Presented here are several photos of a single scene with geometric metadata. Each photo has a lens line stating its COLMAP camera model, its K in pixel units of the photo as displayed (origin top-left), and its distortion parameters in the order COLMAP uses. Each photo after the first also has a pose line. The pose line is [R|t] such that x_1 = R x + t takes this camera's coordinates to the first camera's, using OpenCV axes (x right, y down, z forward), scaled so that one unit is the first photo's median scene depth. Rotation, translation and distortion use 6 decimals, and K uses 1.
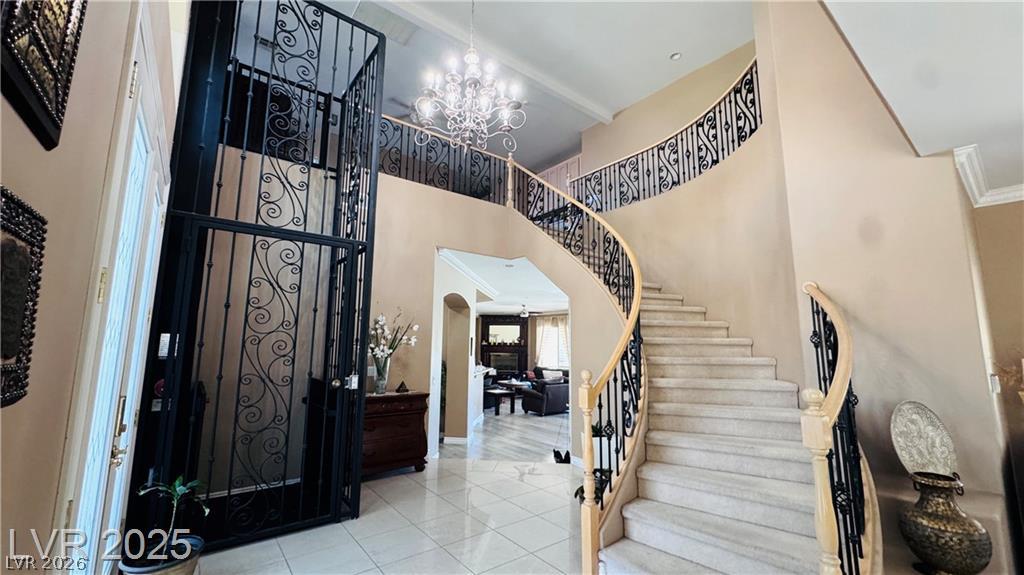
lens RADIAL K [[409.1, 0, 513.1], [0, 409.1, 287.3], [0, 0, 1]] dist [-0.002057, -0.000206]
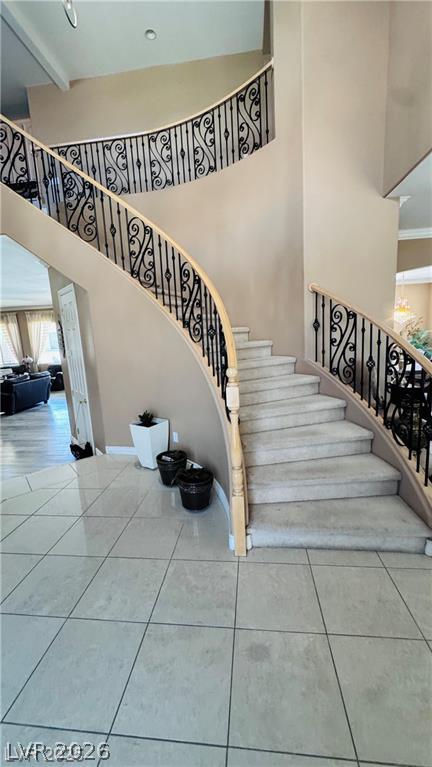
lens RADIAL K [[306.4, 0, 217.4], [0, 306.4, 385.8], [0, 0, 1]] dist [-0.002057, -0.000206]
pose [[0.700127, -0.171480, 0.693121, -0.189393], [-0.041301, 0.959382, 0.279072, 0.030242], [-0.712823, -0.224012, 0.664607, 0.323663]]
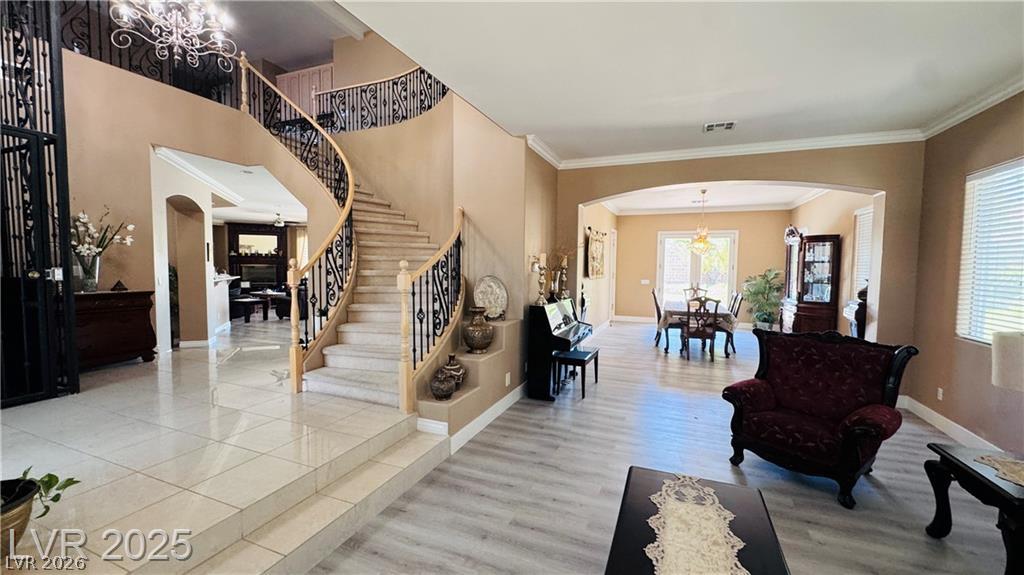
lens RADIAL K [[409.1, 0, 513.1], [0, 409.1, 287.3], [0, 0, 1]] dist [-0.002057, -0.000206]
pose [[0.869985, -0.027790, 0.492294, 0.082480], [-0.072355, 0.980408, 0.183210, -0.008428], [-0.487740, -0.195009, 0.850929, -0.346056]]
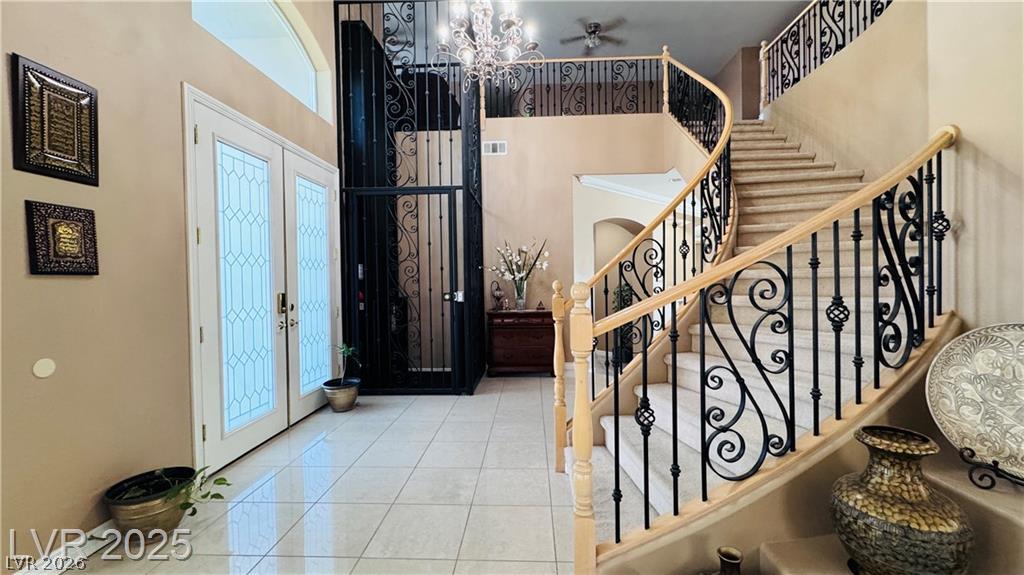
lens RADIAL K [[407.6, 0, 512.0], [0, 407.6, 287.5], [0, 0, 1]] dist [-0.000541, -0.000095]
pose [[0.758014, -0.008907, -0.652178, 0.436349], [0.112190, 0.986784, 0.116919, 0.051546], [0.642517, -0.161794, 0.748996, 0.098112]]
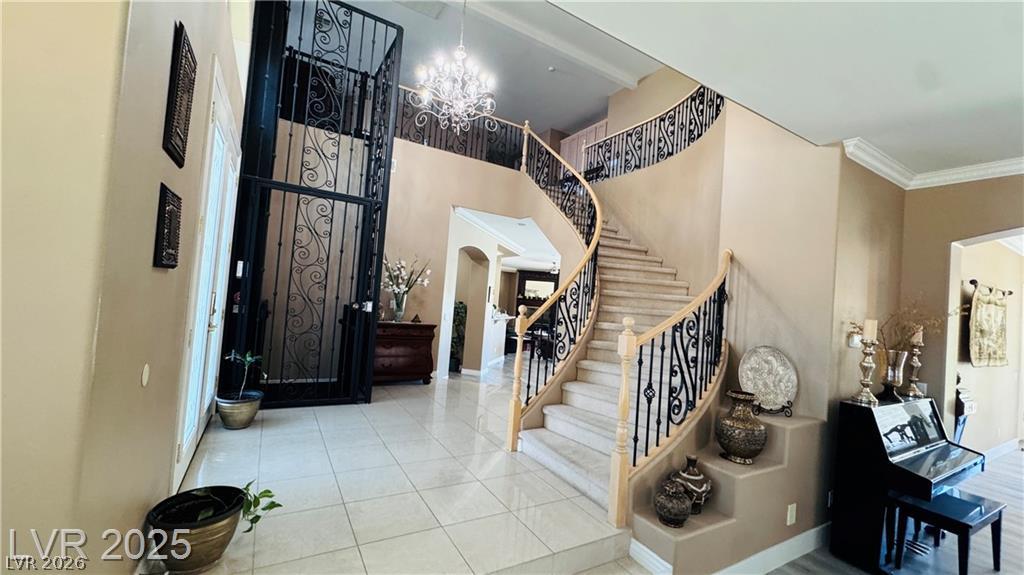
lens RADIAL K [[409.1, 0, 513.1], [0, 409.1, 287.3], [0, 0, 1]] dist [-0.002057, -0.000206]
pose [[0.989044, 0.064501, -0.132781, 0.187727], [-0.050543, 0.993088, 0.105934, 0.001565], [0.138696, -0.098062, 0.985468, -0.187903]]
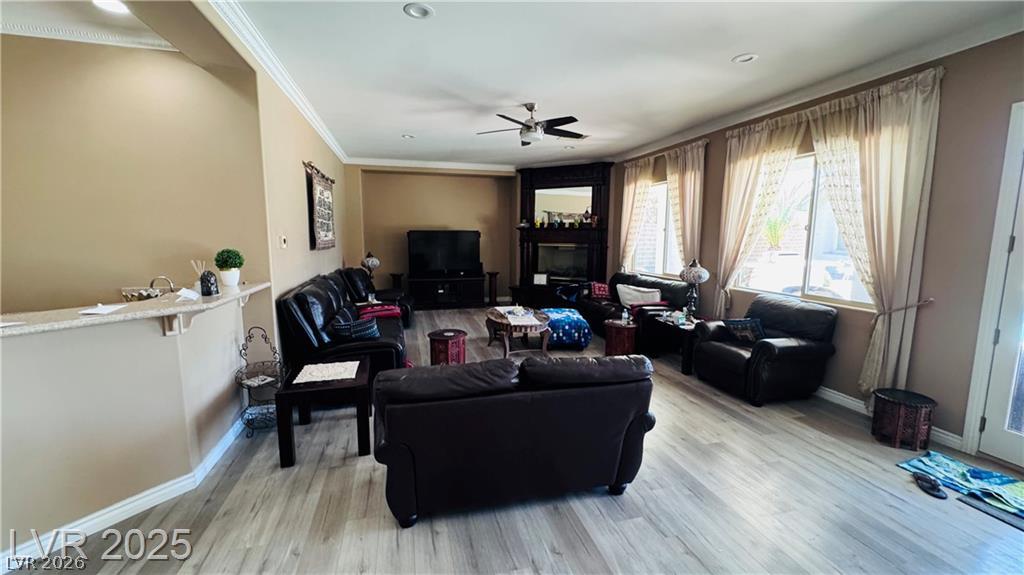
lens RADIAL K [[409.1, 0, 513.1], [0, 409.1, 287.3], [0, 0, 1]] dist [-0.002057, -0.000206]
pose [[0.922303, 0.042985, -0.384069, 0.444986], [0.058796, 0.966620, 0.249377, 0.306496], [0.381968, -0.252583, 0.888989, 1.886329]]
